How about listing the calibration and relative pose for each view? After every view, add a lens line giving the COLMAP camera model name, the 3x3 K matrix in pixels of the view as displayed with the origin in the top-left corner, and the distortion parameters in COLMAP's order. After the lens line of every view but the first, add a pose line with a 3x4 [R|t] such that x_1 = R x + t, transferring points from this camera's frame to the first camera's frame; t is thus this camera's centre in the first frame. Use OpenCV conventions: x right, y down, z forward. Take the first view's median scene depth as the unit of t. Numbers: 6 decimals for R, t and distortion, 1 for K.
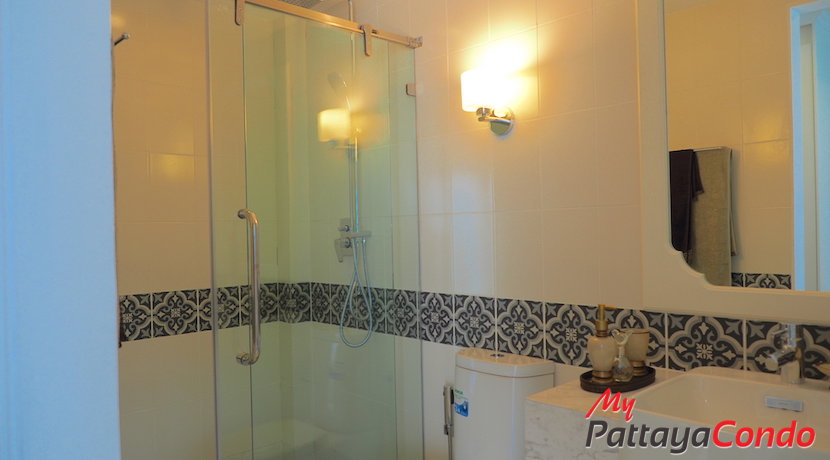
lens RADIAL K [[584.4, 0, 414.4], [0, 584.4, 229.3], [0, 0, 1]] dist [-0.062679, -0.003332]
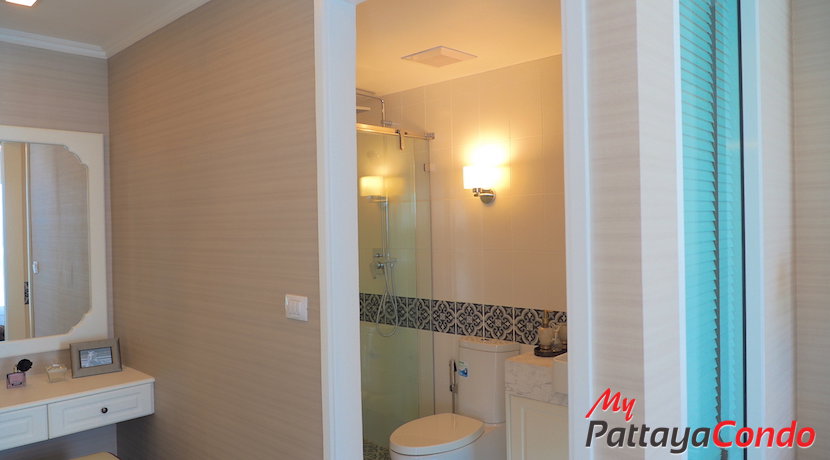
lens RADIAL K [[584.4, 0, 416.4], [0, 584.4, 228.0], [0, 0, 1]] dist [-0.062679, -0.003332]
pose [[0.997949, 0.000664, 0.064005, -0.145143], [-0.001047, 0.999982, 0.005946, -0.099956], [-0.064000, -0.006001, 0.997932, -0.579876]]
